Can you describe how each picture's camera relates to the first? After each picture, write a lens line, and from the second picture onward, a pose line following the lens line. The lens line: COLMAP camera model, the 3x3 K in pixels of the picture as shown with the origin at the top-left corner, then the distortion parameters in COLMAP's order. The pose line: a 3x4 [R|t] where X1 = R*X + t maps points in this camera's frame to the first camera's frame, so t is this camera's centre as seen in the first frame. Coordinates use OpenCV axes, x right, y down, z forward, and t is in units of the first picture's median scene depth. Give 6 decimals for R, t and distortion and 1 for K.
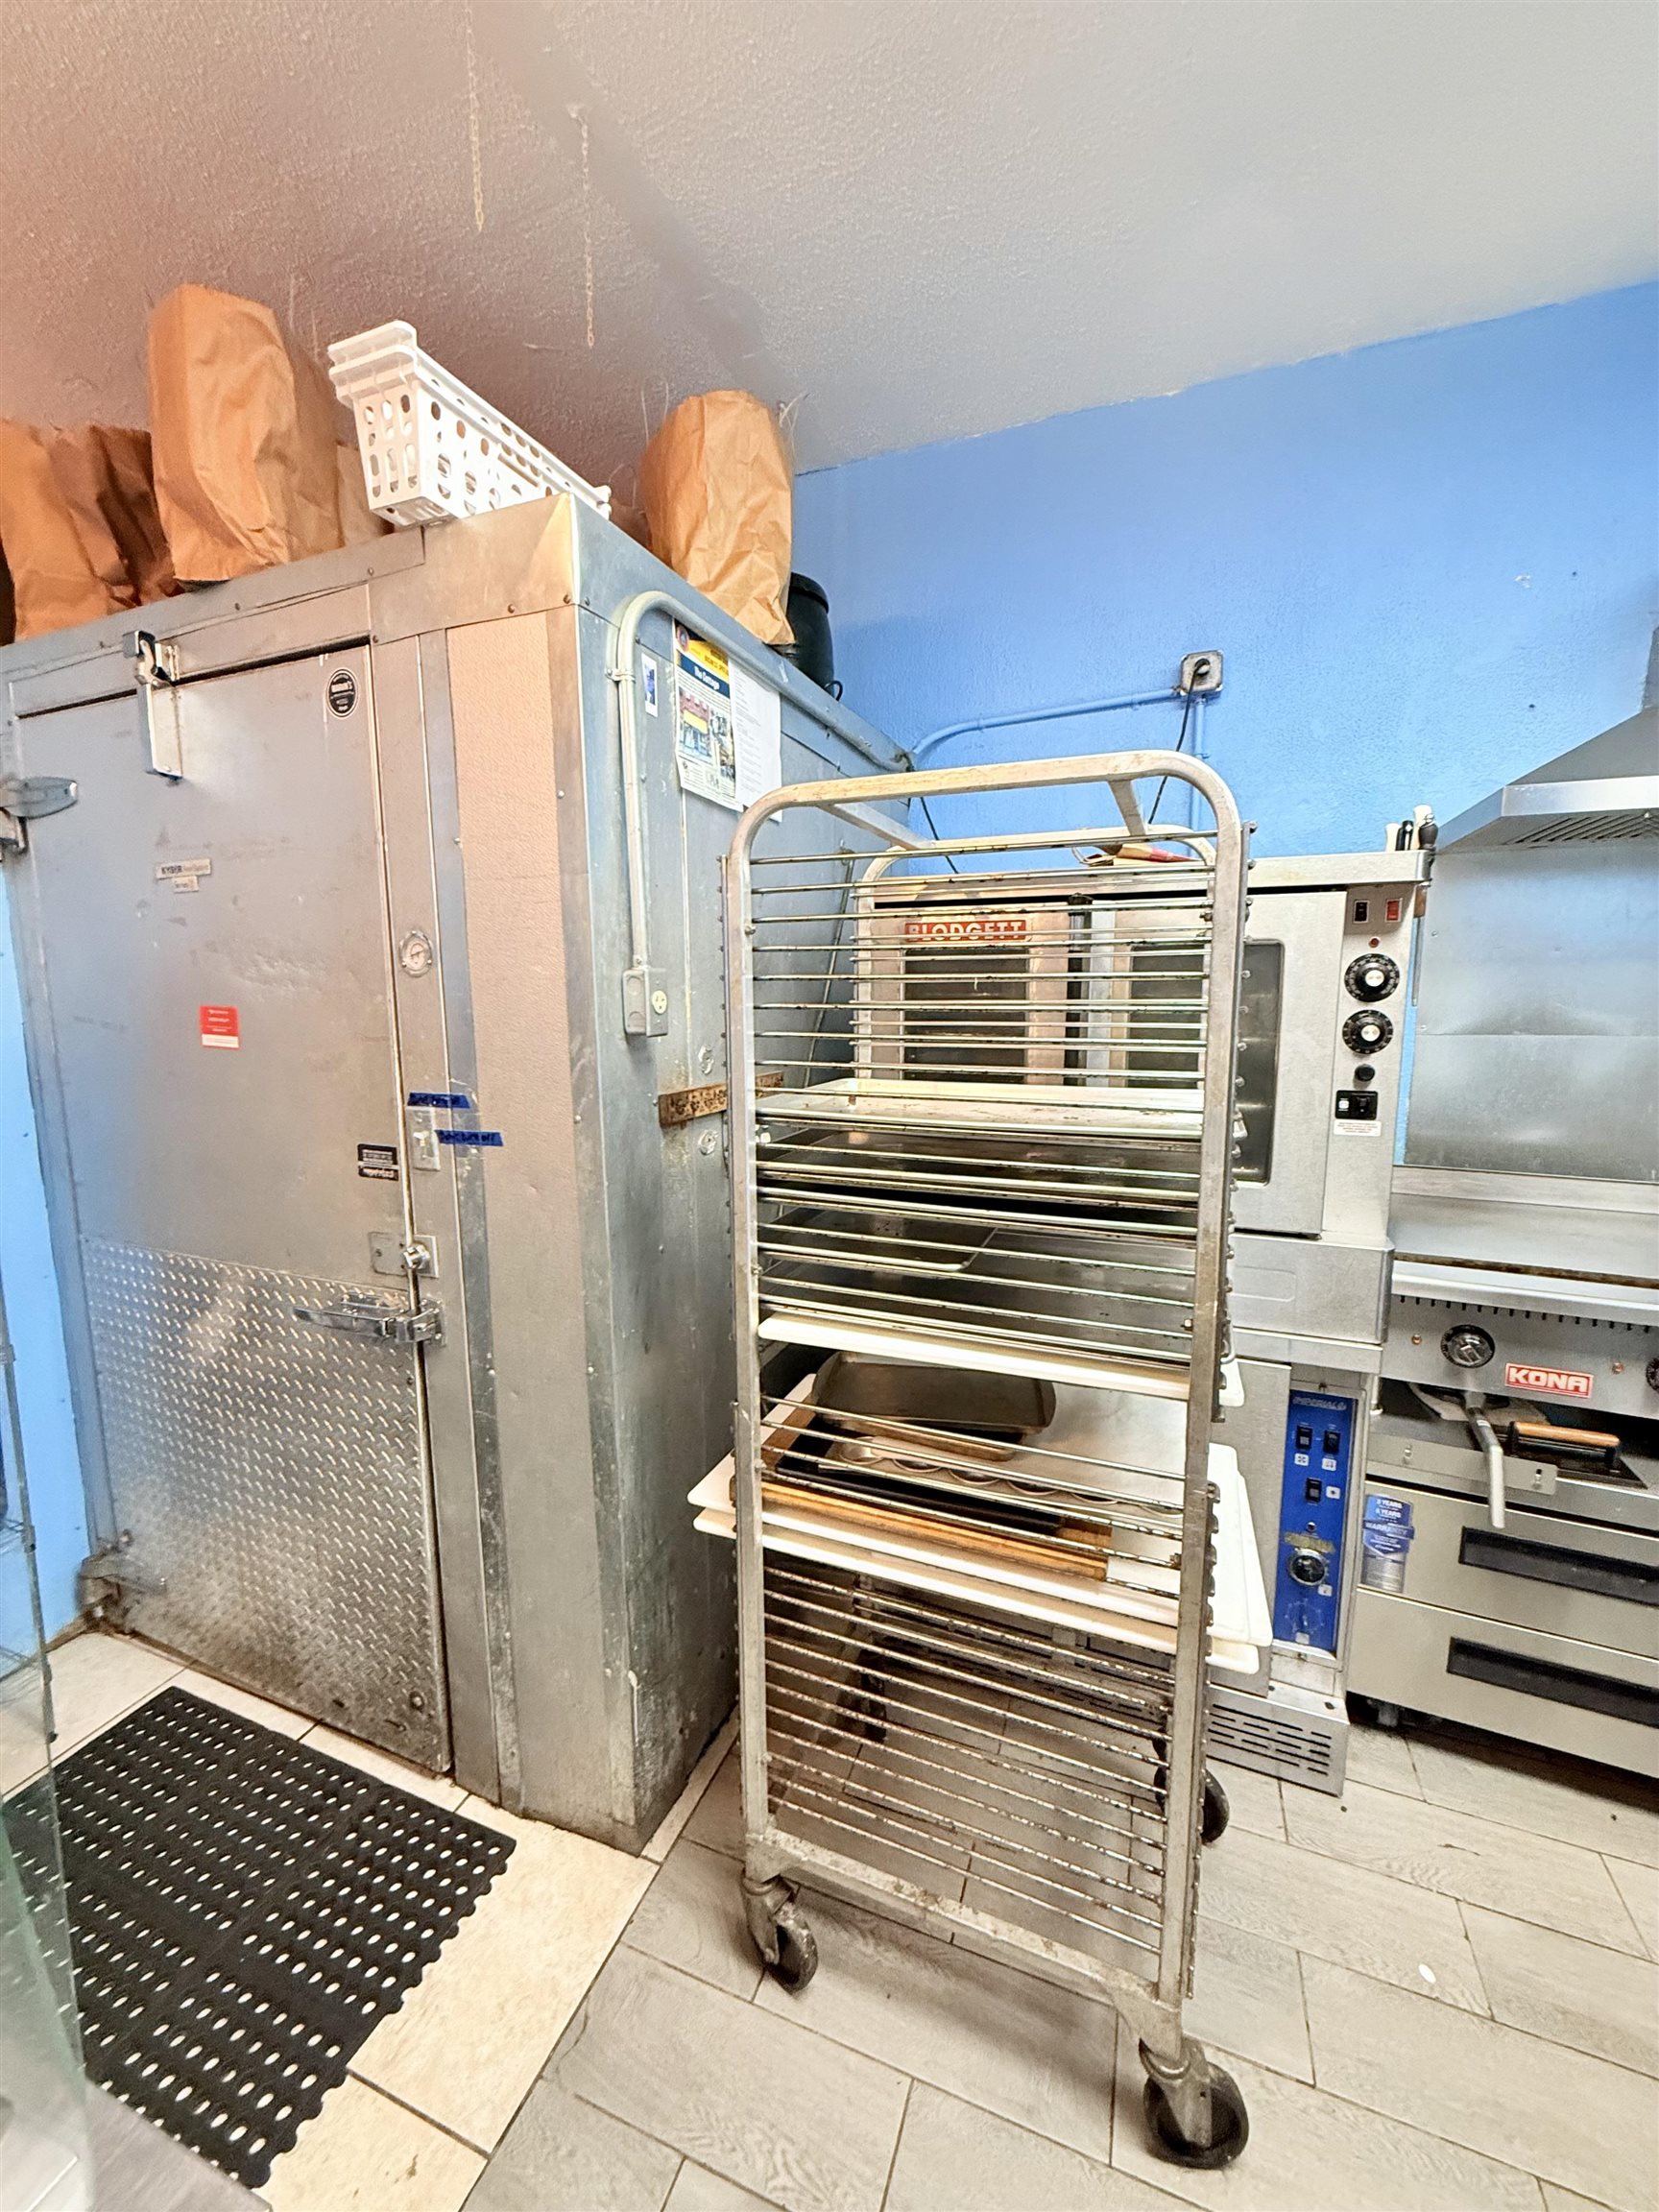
lens RADIAL K [[881.4, 0, 822.8], [0, 881.4, 1097.7], [0, 0, 1]] dist [-0.000286, 0.000154]
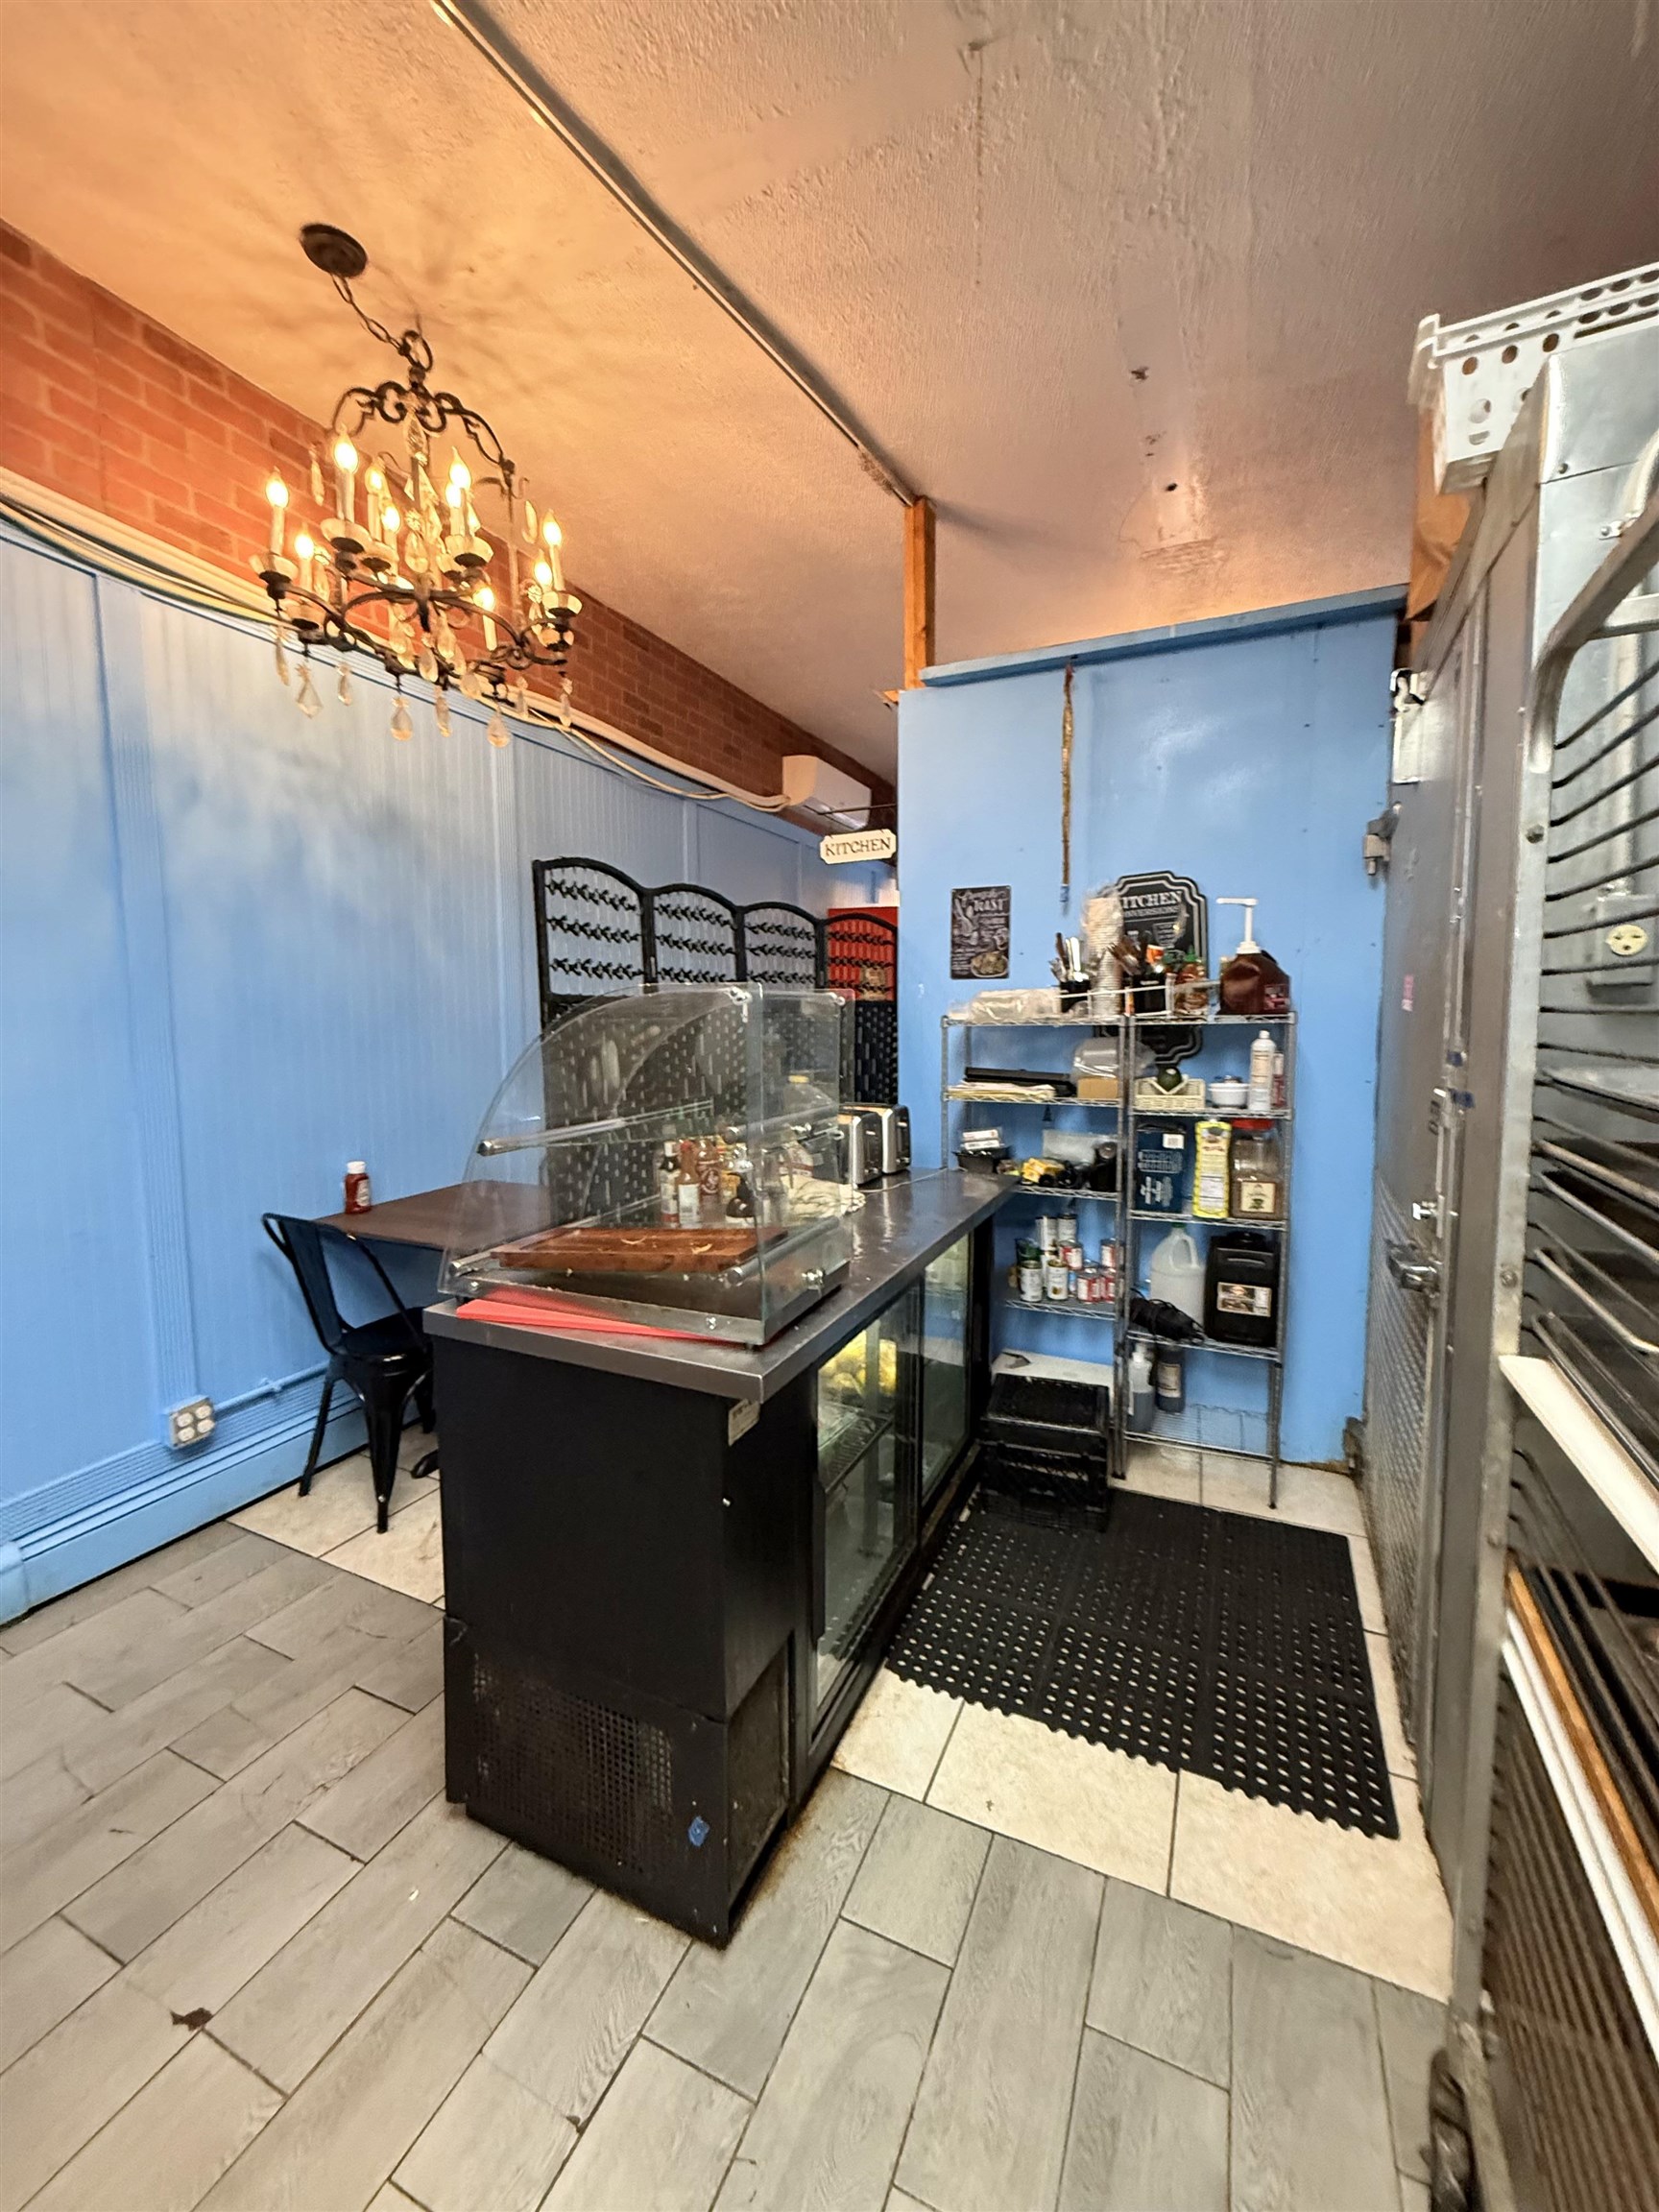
lens RADIAL K [[881.4, 0, 832.4], [0, 881.4, 1099.8], [0, 0, 1]] dist [-0.000286, 0.000154]
pose [[-0.065947, 0.109861, -0.991757, 0.643298], [-0.115028, 0.986457, 0.116923, 0.013237], [0.991171, 0.121790, -0.052417, 0.398061]]
